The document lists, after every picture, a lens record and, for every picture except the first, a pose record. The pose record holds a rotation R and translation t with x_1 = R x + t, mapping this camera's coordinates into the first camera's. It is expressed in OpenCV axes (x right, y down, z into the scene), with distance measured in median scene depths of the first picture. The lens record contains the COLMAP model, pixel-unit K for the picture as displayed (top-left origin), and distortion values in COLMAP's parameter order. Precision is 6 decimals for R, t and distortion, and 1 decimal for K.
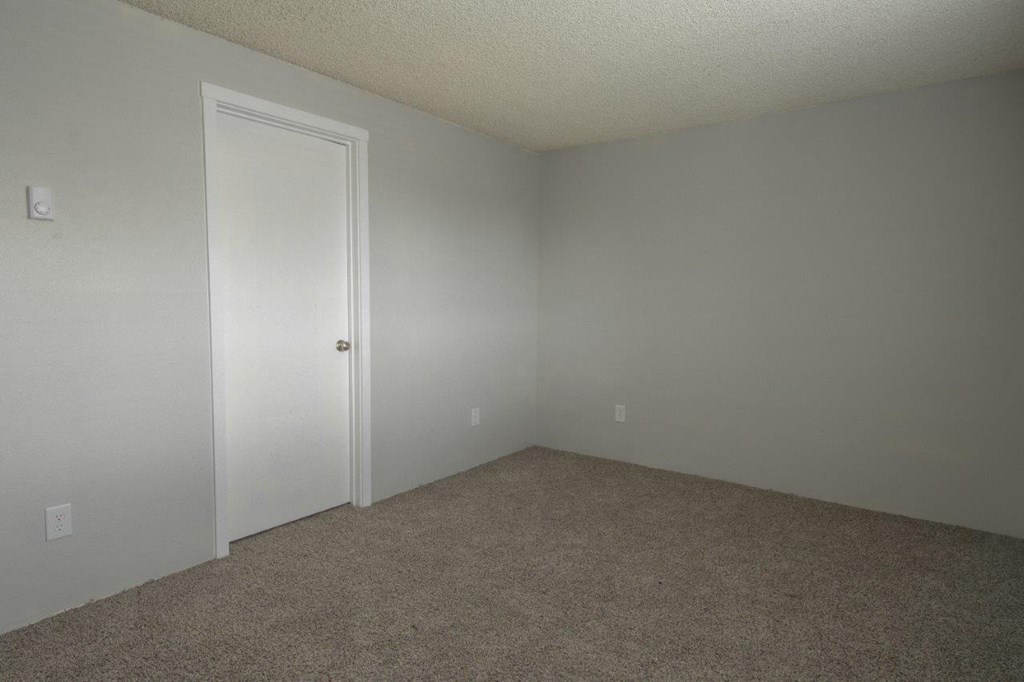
lens RADIAL K [[538.2, 0, 508.8], [0, 538.2, 341.6], [0, 0, 1]] dist [-0.000687, 0.000625]
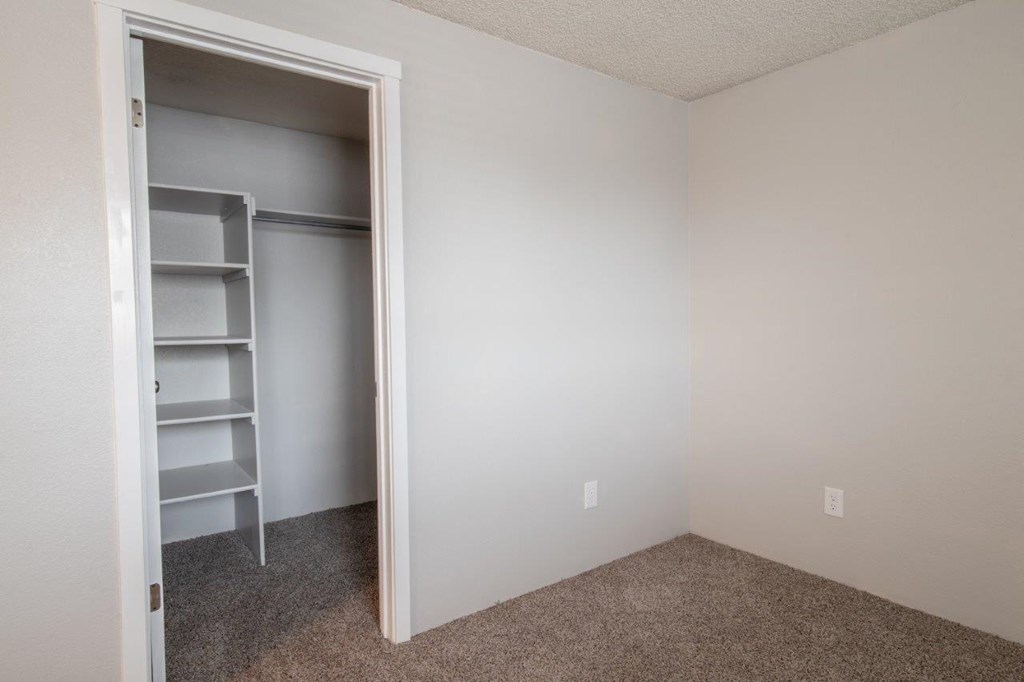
lens RADIAL K [[538.2, 0, 514.2], [0, 538.2, 344.5], [0, 0, 1]] dist [-0.000687, 0.000625]
pose [[0.955334, -0.004877, -0.295488, 0.046234], [-0.004306, 0.999528, -0.030419, -0.025896], [0.295497, 0.030333, 0.954862, 0.332302]]
